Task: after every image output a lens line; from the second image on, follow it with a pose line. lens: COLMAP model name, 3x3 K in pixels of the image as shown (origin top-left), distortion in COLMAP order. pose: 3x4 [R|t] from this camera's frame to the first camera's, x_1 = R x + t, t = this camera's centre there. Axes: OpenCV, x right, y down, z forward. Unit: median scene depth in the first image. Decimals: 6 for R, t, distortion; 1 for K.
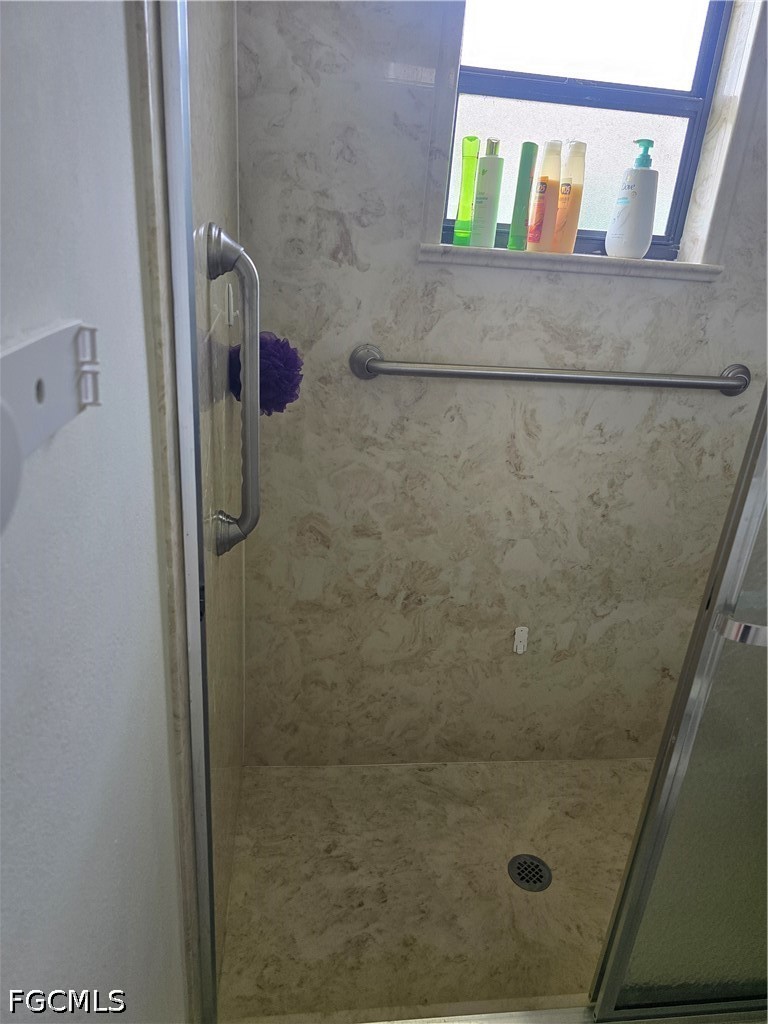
lens RADIAL K [[686.1, 0, 386.4], [0, 686.1, 508.5], [0, 0, 1]] dist [0.044714, -0.030324]
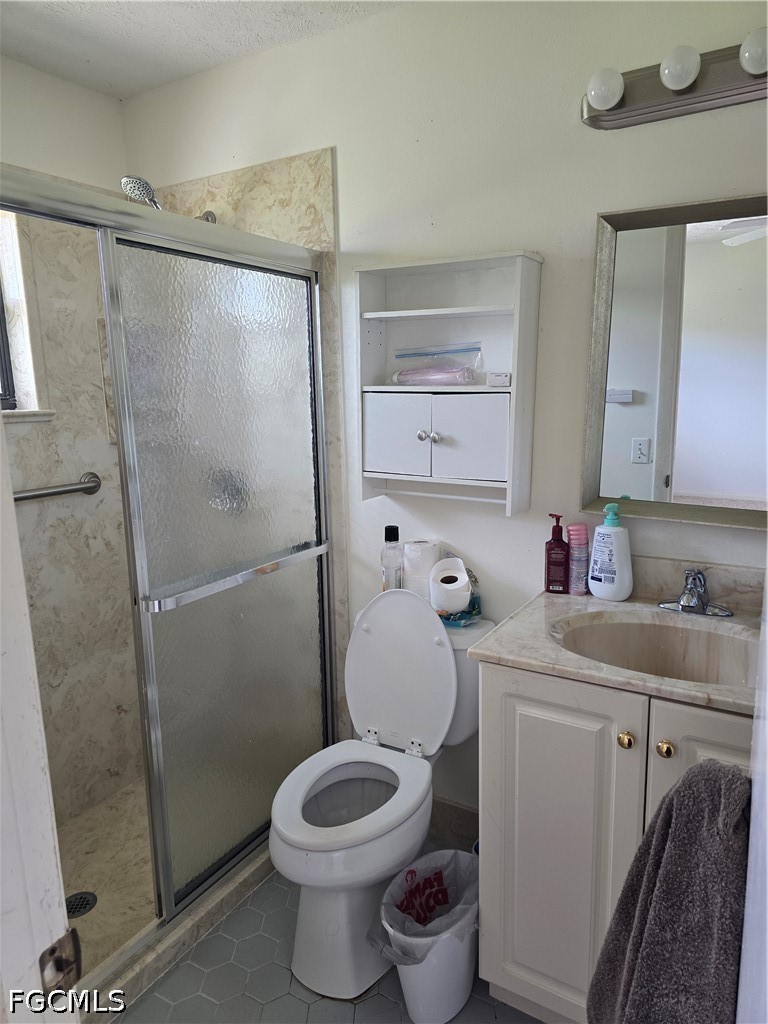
lens RADIAL K [[686.1, 0, 384.4], [0, 686.1, 513.2], [0, 0, 1]] dist [0.044714, -0.030324]
pose [[0.603778, -0.230181, 0.763197, -0.225285], [0.363730, 0.931480, -0.006818, 0.099340], [-0.709333, 0.281714, 0.646130, -0.320258]]
